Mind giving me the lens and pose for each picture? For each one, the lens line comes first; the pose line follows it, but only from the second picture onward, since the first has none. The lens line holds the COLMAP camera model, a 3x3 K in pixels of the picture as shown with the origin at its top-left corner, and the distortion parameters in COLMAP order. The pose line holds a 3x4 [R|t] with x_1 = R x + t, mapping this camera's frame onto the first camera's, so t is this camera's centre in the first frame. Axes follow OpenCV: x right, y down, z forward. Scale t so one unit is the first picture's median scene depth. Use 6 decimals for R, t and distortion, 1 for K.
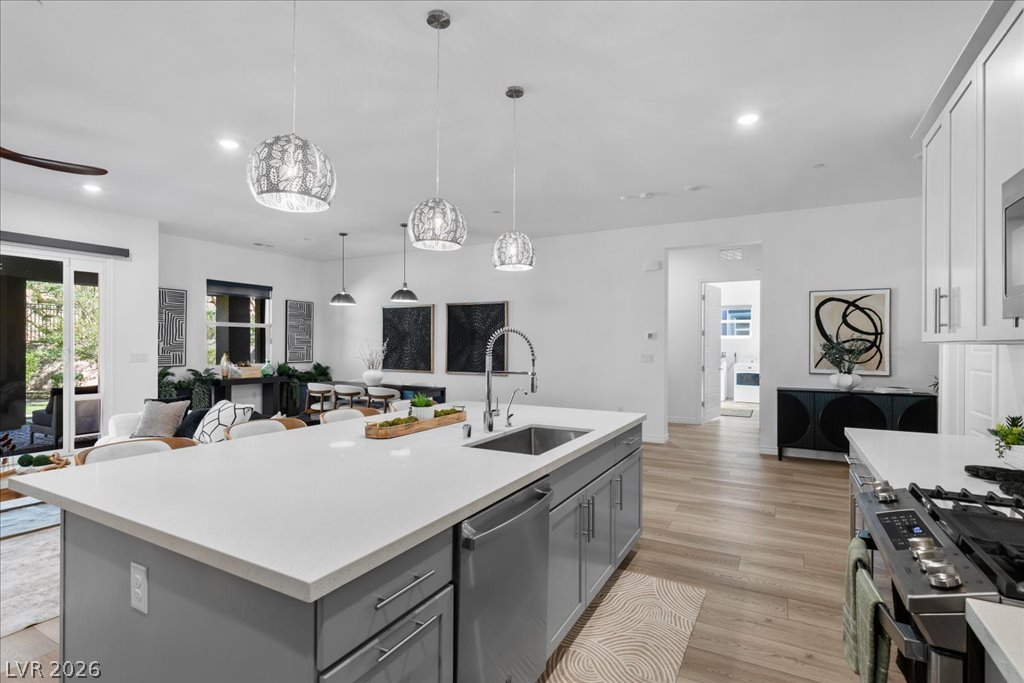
lens RADIAL K [[494.6, 0, 514.5], [0, 494.6, 343.3], [0, 0, 1]] dist [-0.004349, -0.000291]
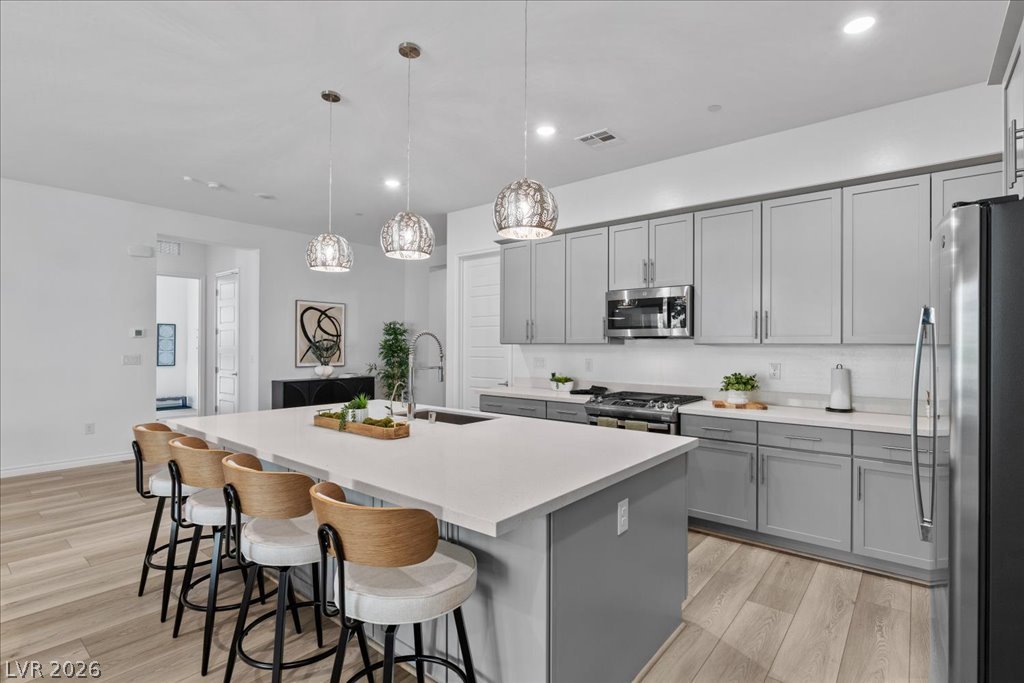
lens RADIAL K [[494.6, 0, 514.3], [0, 494.6, 341.0], [0, 0, 1]] dist [-0.004349, -0.000291]
pose [[0.186687, 0.006845, 0.982396, -0.522625], [-0.003448, 0.999974, -0.006312, 0.002228], [-0.982413, -0.002209, 0.186706, 0.247041]]
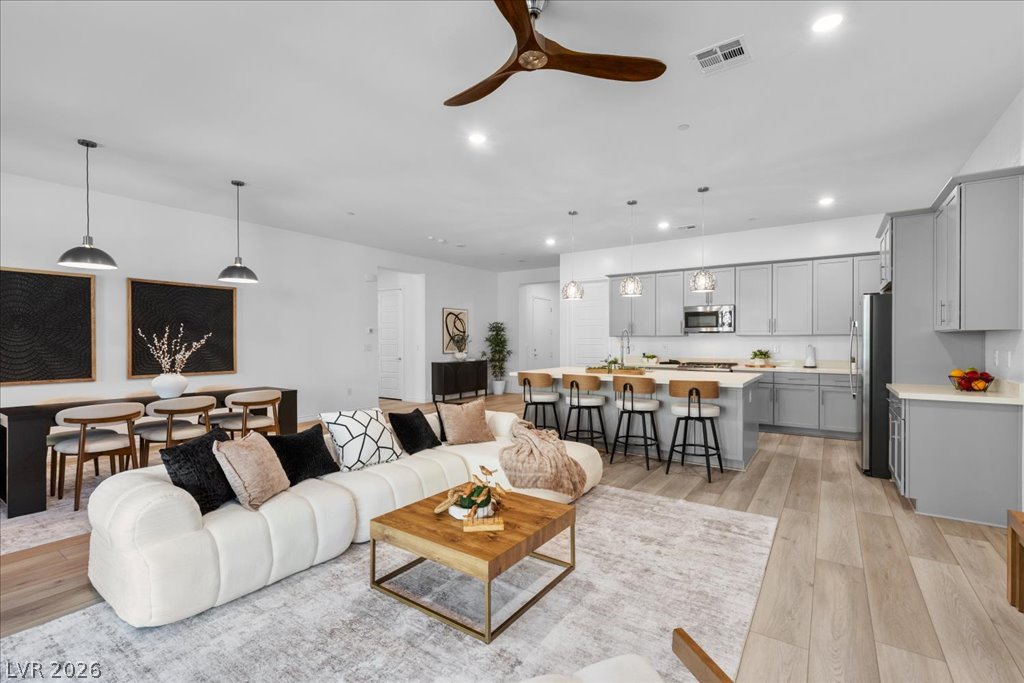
lens RADIAL K [[461.3, 0, 511.5], [0, 461.3, 340.5], [0, 0, 1]] dist [-0.000494, -0.000276]
pose [[0.106507, -0.003216, 0.994307, -1.086577], [0.002384, 0.999993, 0.002979, 0.009587], [-0.994309, 0.002053, 0.106514, 0.591582]]
